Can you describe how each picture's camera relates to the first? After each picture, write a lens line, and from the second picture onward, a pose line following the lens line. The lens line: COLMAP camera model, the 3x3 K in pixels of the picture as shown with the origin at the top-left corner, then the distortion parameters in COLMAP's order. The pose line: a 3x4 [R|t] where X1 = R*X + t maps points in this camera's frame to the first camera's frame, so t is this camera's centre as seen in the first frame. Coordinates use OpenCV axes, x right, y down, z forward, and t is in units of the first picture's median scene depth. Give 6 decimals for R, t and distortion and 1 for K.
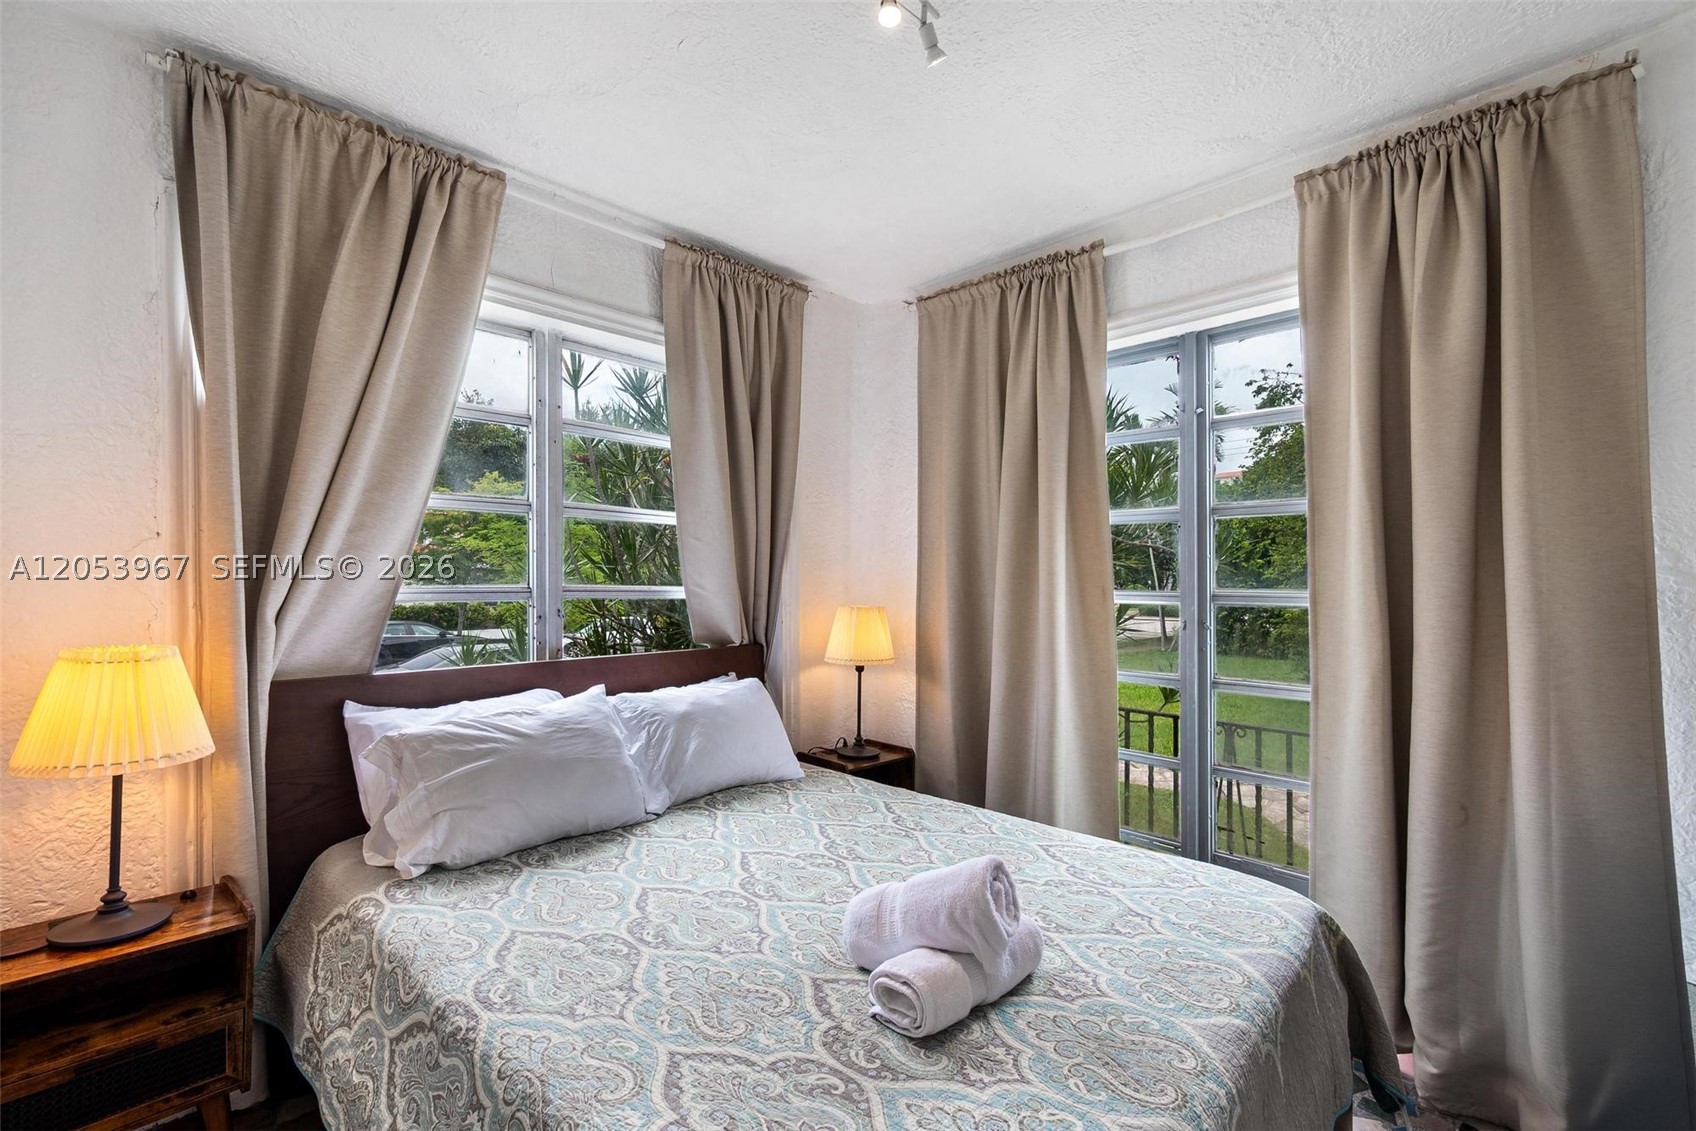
lens RADIAL K [[740.1, 0, 856.5], [0, 740.1, 566.6], [0, 0, 1]] dist [0.001317, 0.000336]
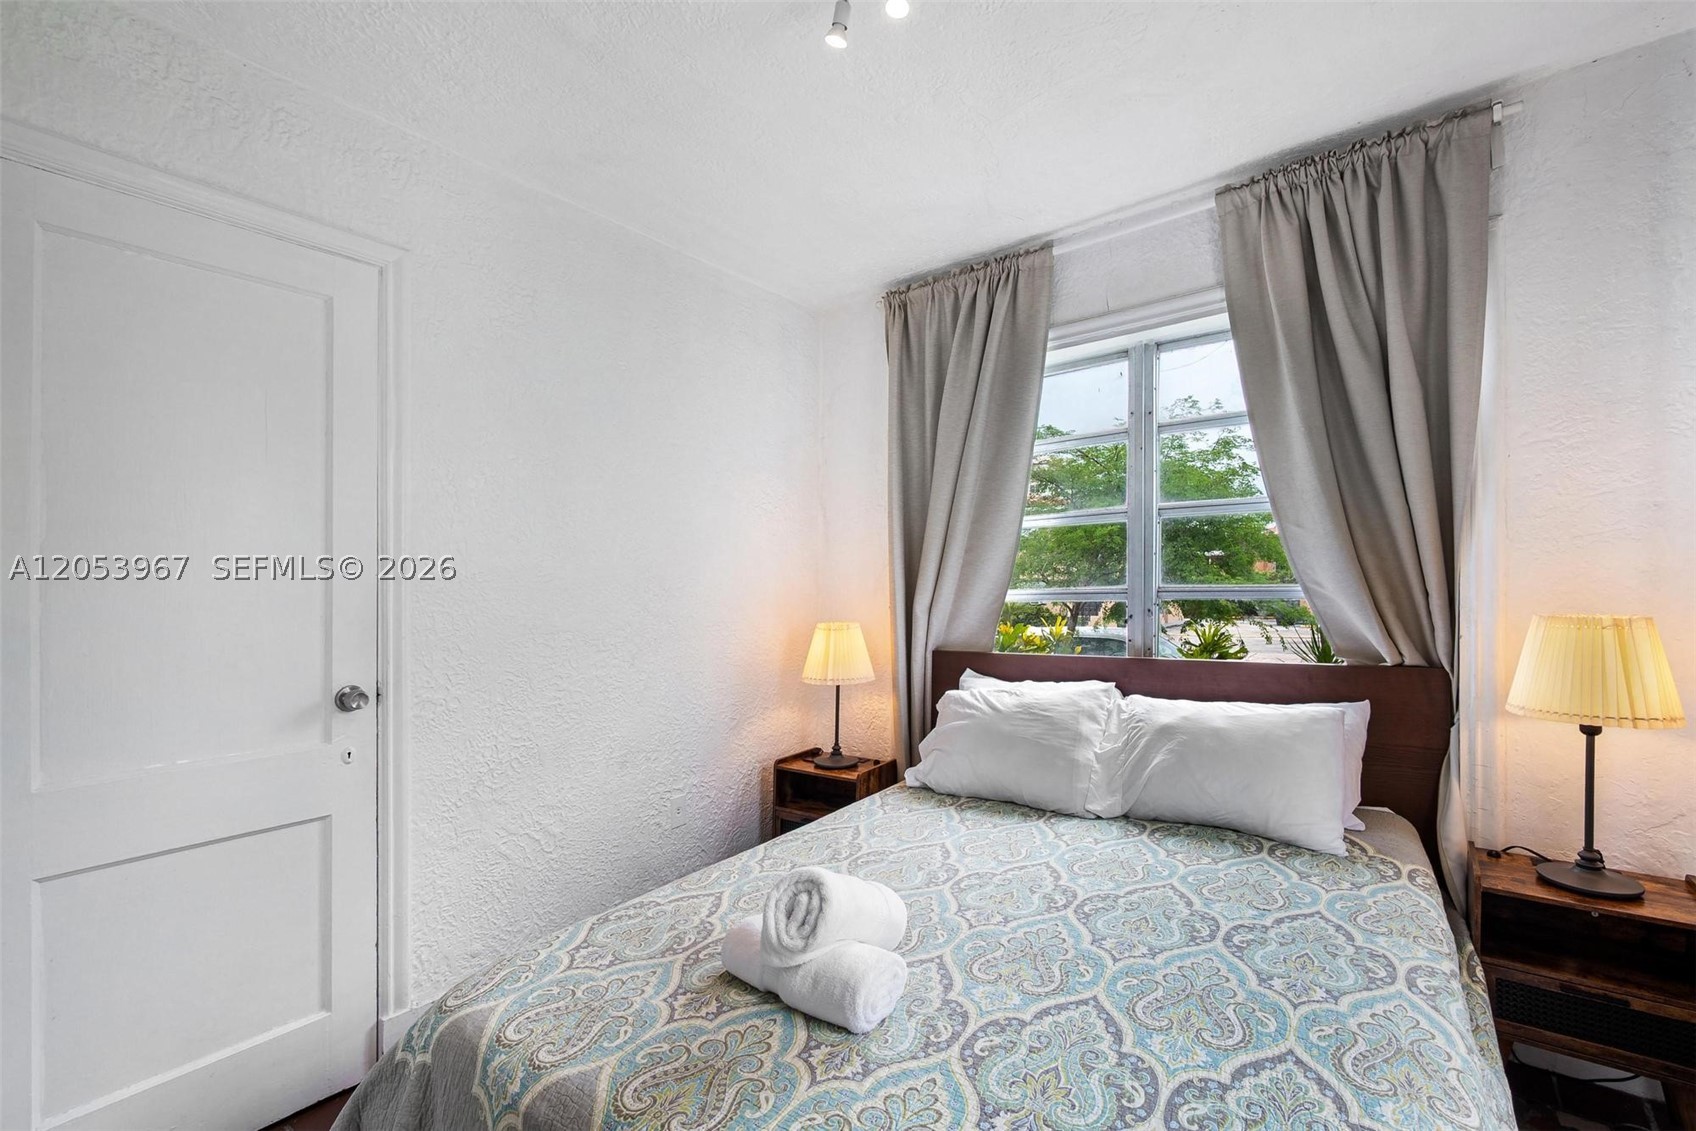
lens RADIAL K [[740.1, 0, 856.5], [0, 740.1, 566.6], [0, 0, 1]] dist [0.001317, 0.000336]
pose [[0.131094, -0.038532, -0.990621, 0.710568], [0.042565, 0.998542, -0.033207, 0.018532], [0.990456, -0.037812, 0.132543, 0.574538]]
